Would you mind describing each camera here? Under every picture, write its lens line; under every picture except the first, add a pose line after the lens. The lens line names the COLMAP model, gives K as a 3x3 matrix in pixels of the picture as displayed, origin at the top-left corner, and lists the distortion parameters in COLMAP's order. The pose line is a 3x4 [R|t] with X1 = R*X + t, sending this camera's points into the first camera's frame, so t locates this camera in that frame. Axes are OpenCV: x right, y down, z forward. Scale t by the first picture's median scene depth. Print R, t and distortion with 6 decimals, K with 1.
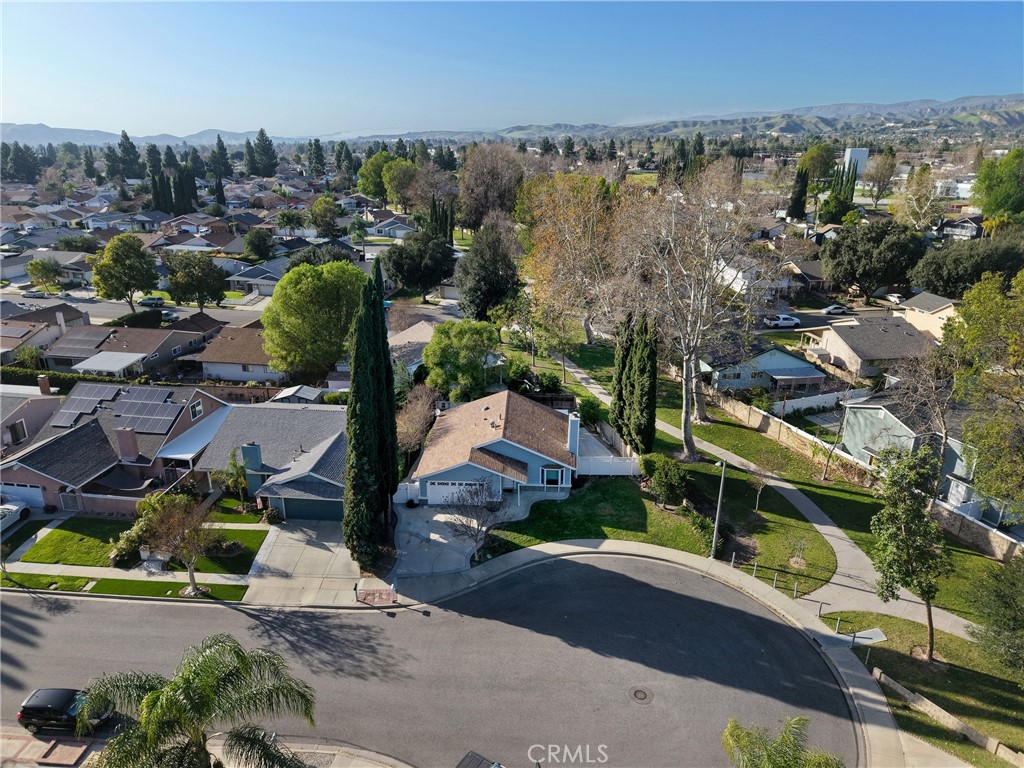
lens RADIAL K [[679.7, 0, 501.6], [0, 679.7, 372.3], [0, 0, 1]] dist [0.033848, -0.037368]
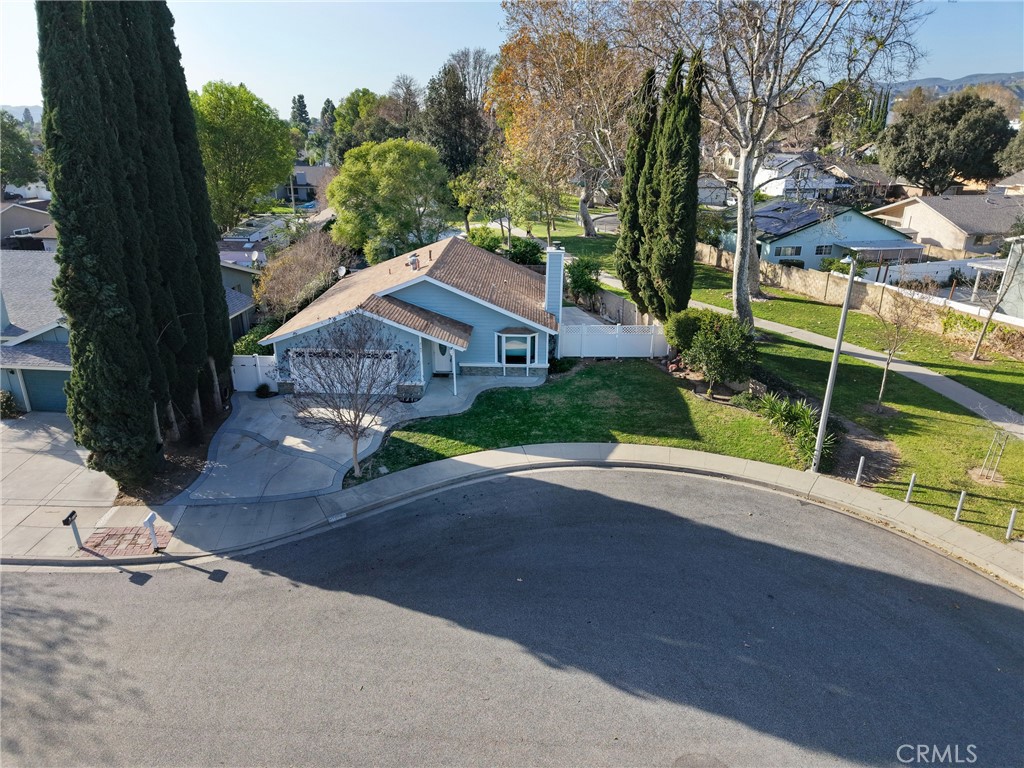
lens RADIAL K [[679.7, 0, 503.6], [0, 679.7, 384.5], [0, 0, 1]] dist [0.033848, -0.037368]
pose [[0.999997, -0.000815, 0.002426, 0.064981], [0.000712, 0.999115, 0.042051, 0.165720], [-0.002458, -0.042049, 0.999113, 0.437335]]
